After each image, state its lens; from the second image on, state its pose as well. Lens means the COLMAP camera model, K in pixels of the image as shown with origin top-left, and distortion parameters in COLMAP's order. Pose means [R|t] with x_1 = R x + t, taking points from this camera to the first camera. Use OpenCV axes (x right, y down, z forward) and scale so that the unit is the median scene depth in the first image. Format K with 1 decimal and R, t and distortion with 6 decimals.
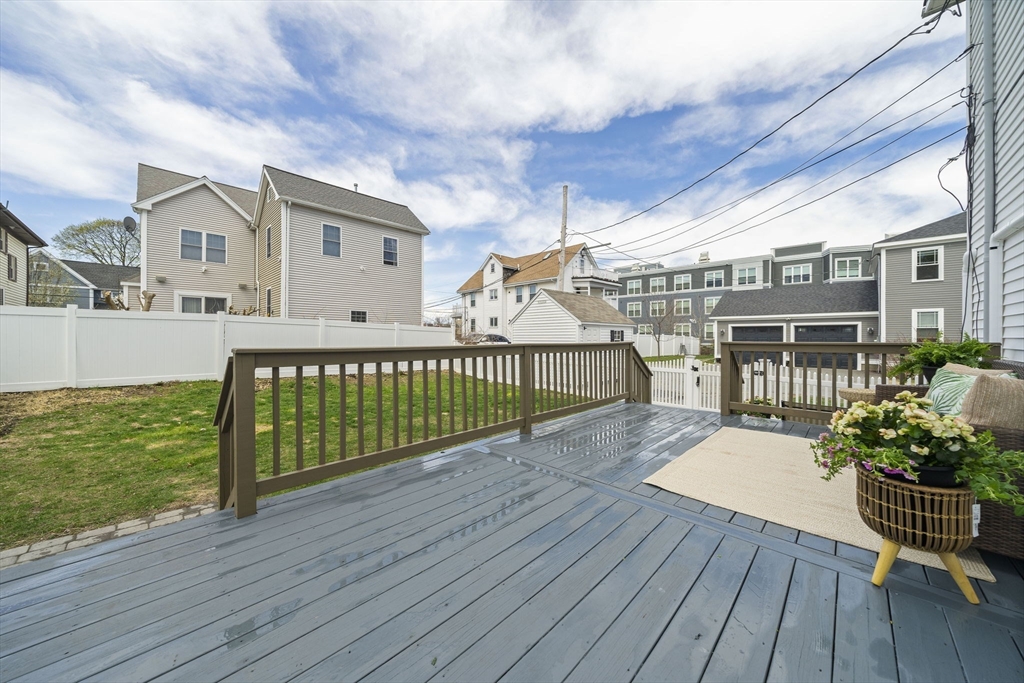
lens RADIAL K [[355.1, 0, 512.0], [0, 355.1, 341.5], [0, 0, 1]] dist [-0.000696, 0.000012]
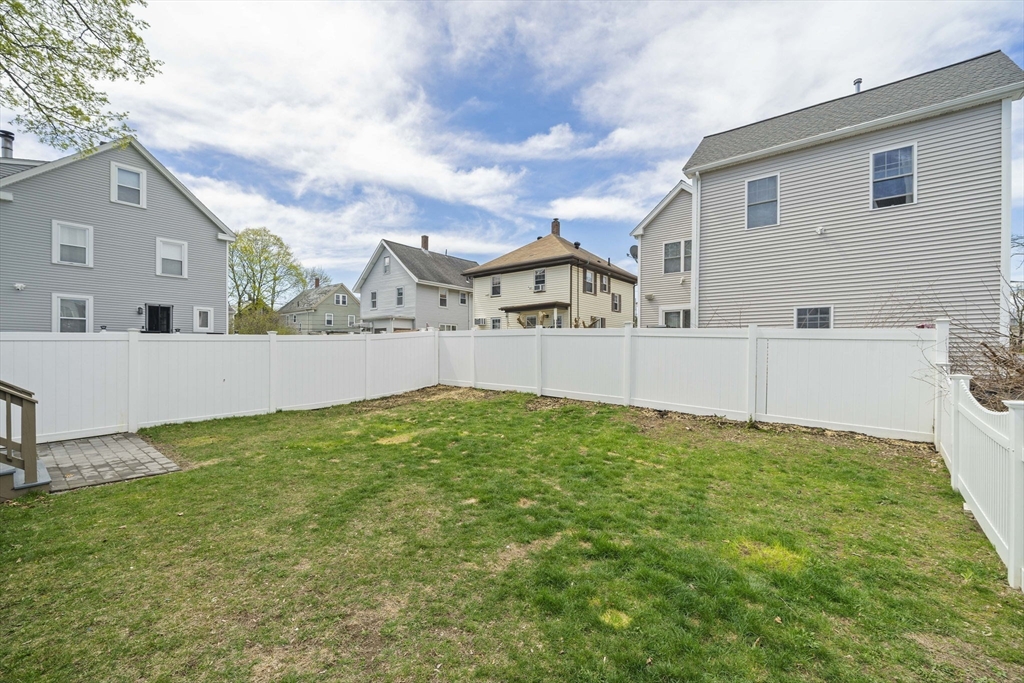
lens RADIAL K [[418.9, 0, 518.4], [0, 418.9, 352.4], [0, 0, 1]] dist [-0.000251, -0.000180]
pose [[0.085100, 0.003325, -0.996367, 0.194998], [-0.022420, 0.999748, 0.001421, -0.006236], [0.996120, 0.022217, 0.085153, 0.486511]]
